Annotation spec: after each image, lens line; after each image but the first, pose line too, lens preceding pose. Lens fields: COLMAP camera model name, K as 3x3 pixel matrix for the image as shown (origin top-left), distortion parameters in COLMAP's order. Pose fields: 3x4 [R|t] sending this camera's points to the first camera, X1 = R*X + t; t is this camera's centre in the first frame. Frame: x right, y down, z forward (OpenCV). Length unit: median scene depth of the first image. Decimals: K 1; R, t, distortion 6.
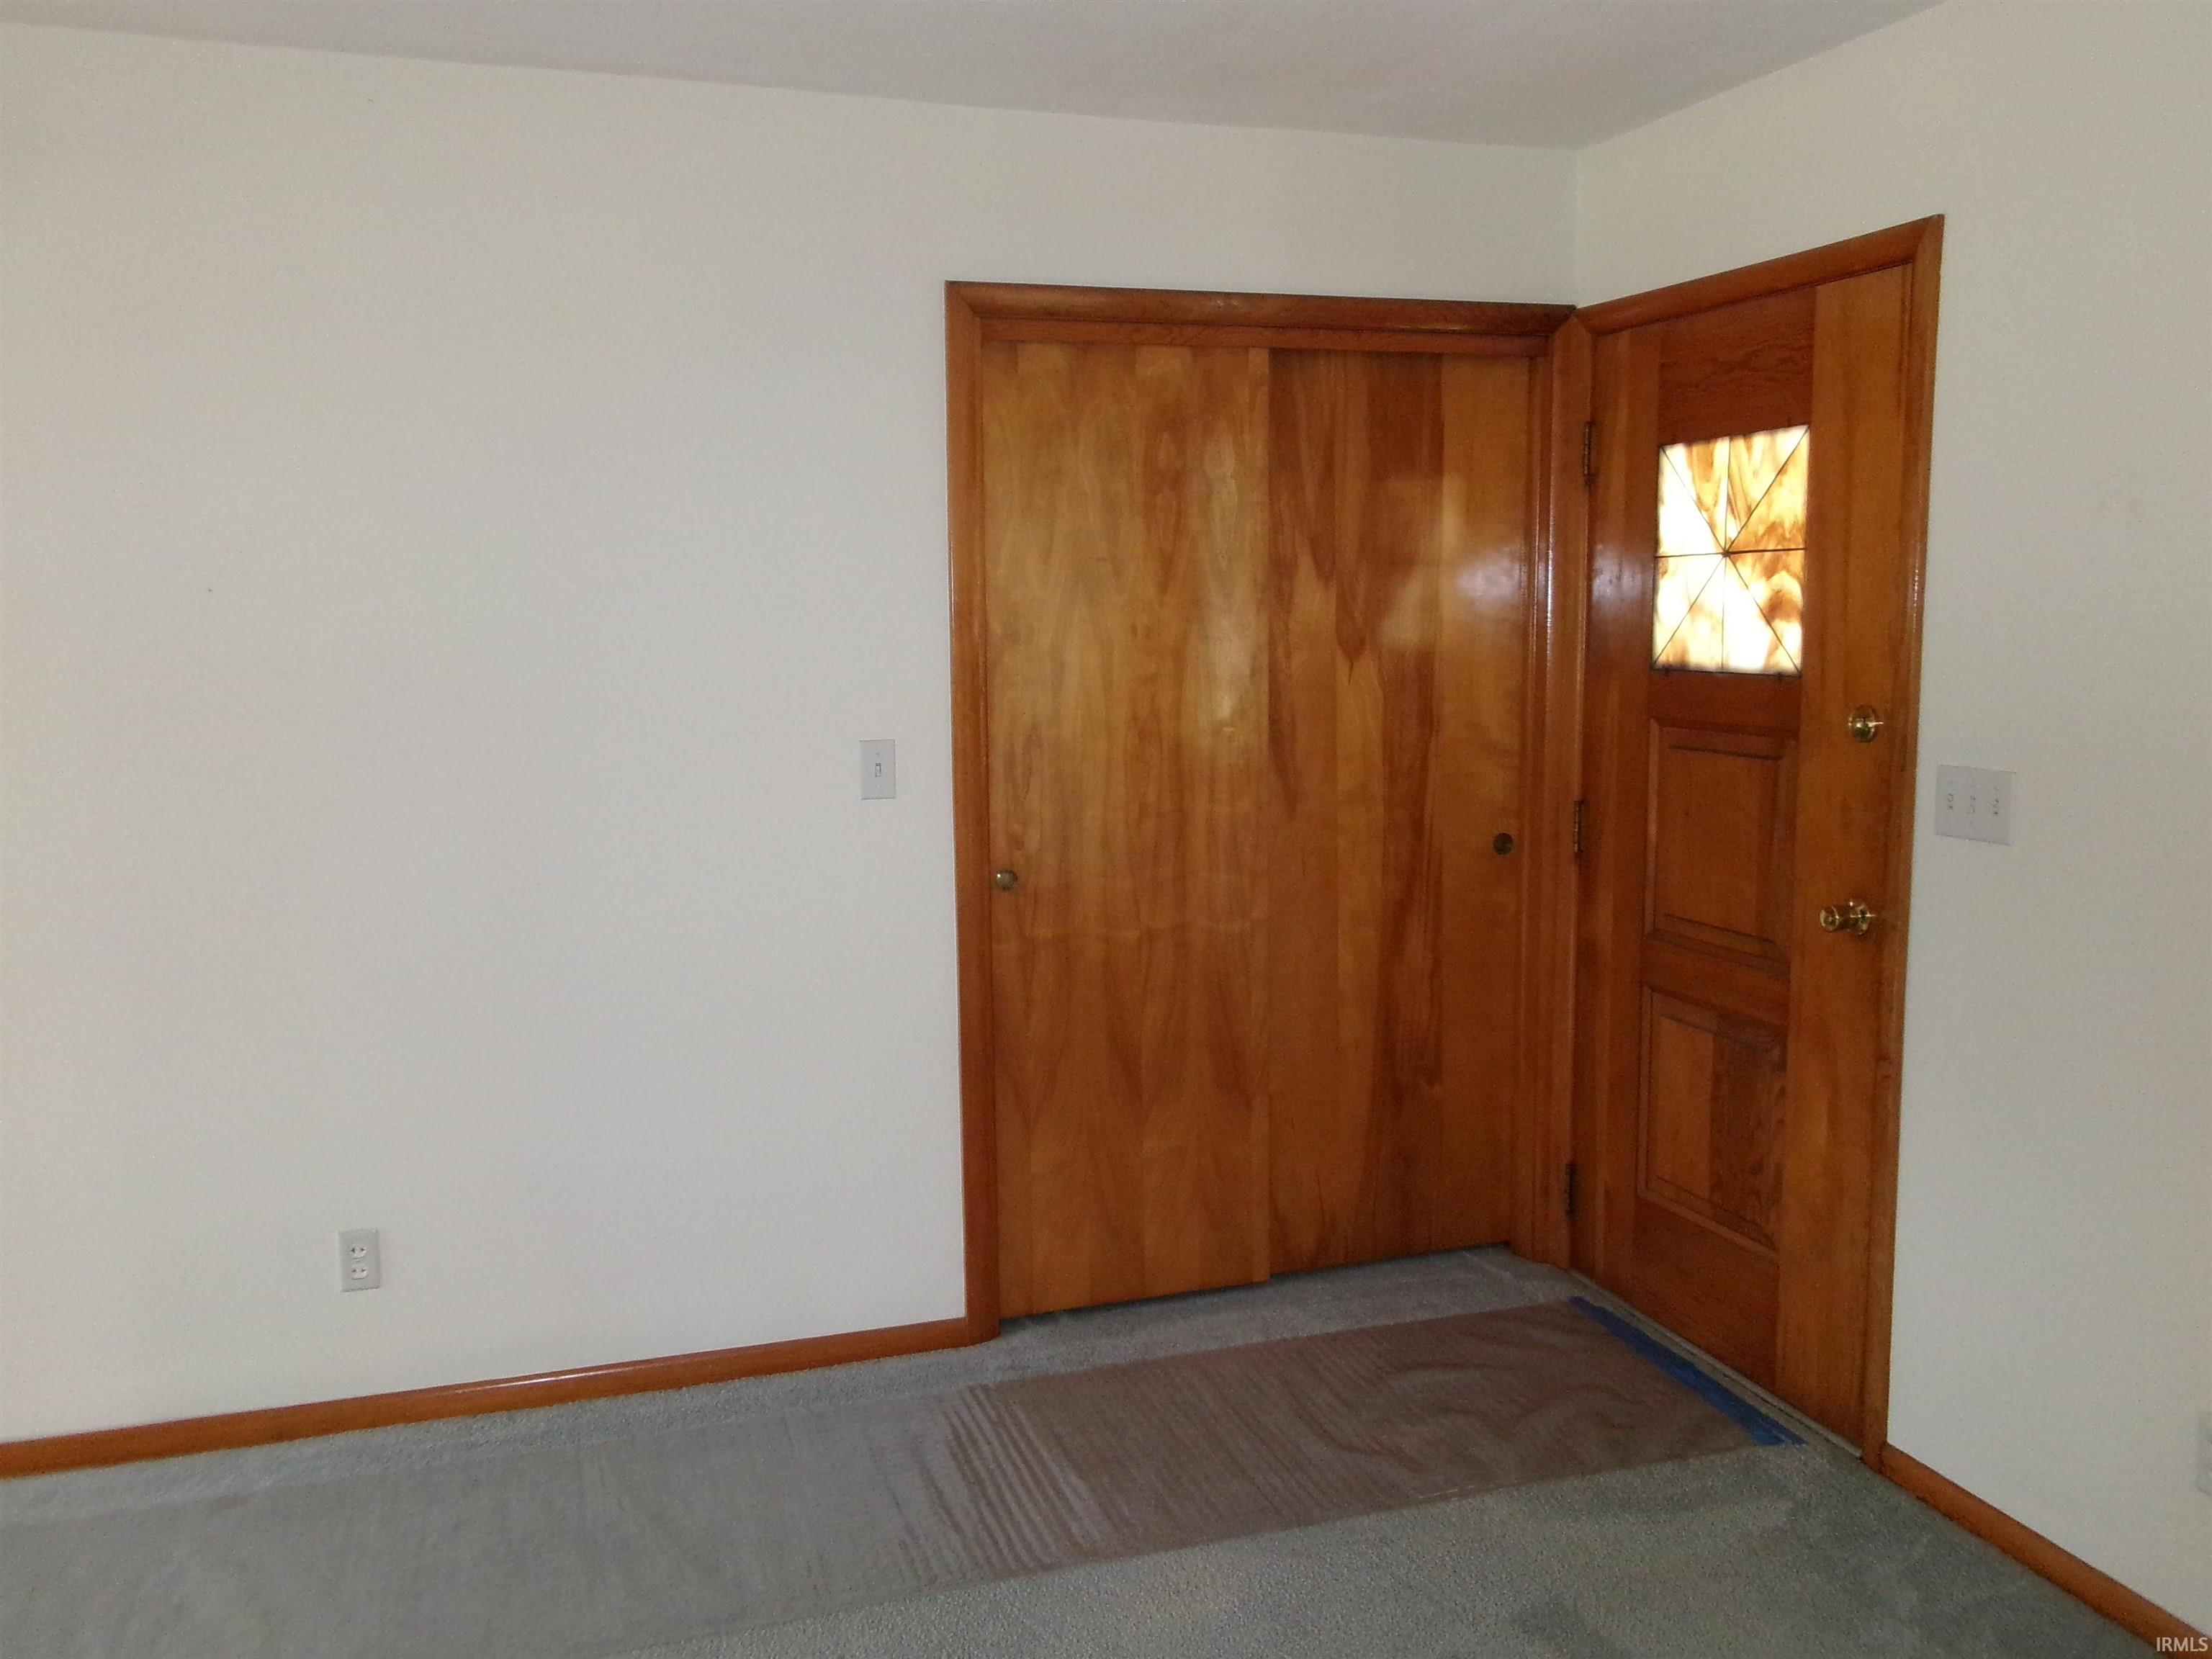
lens RADIAL K [[1834.0, 0, 1106.3], [0, 1834.0, 827.0], [0, 0, 1]] dist [0.011257, -0.004813]
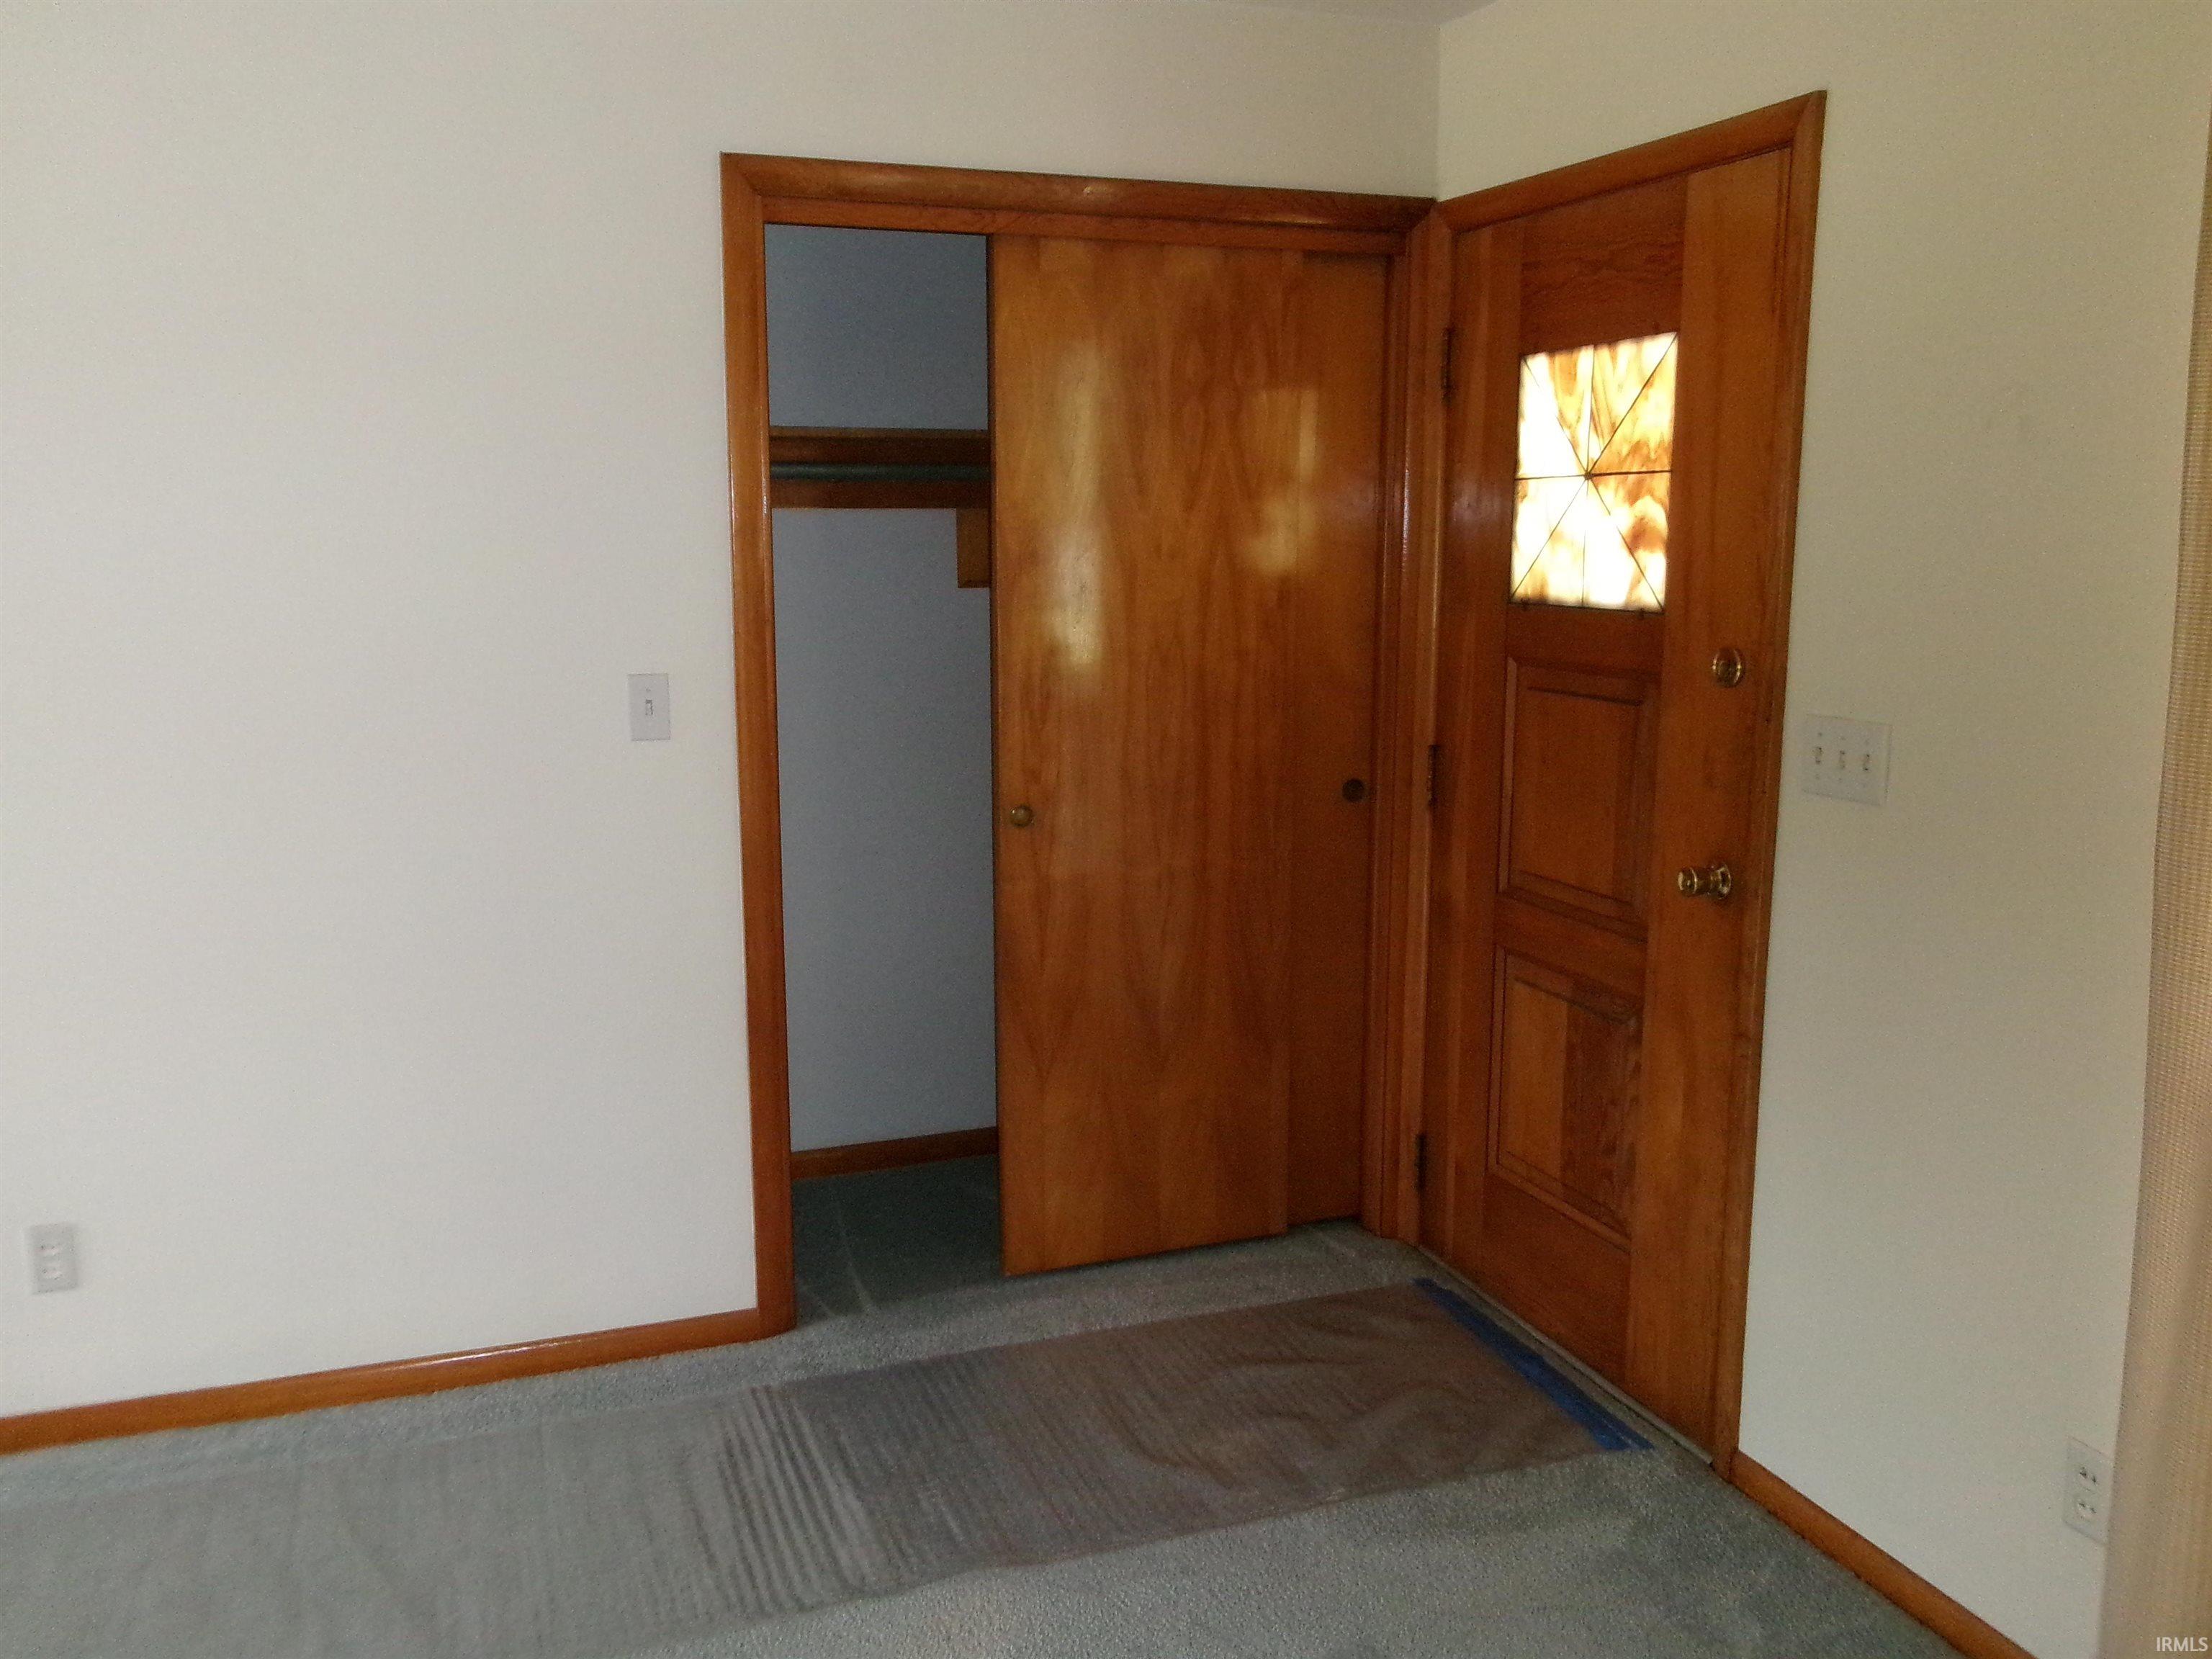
lens RADIAL K [[1834.0, 0, 1106.3], [0, 1834.0, 827.0], [0, 0, 1]] dist [0.011257, -0.004813]
pose [[0.999041, 0.004127, 0.043590, 0.063034], [-0.005951, 0.999108, 0.041803, -0.012571], [-0.043378, -0.042022, 0.998175, 0.102094]]
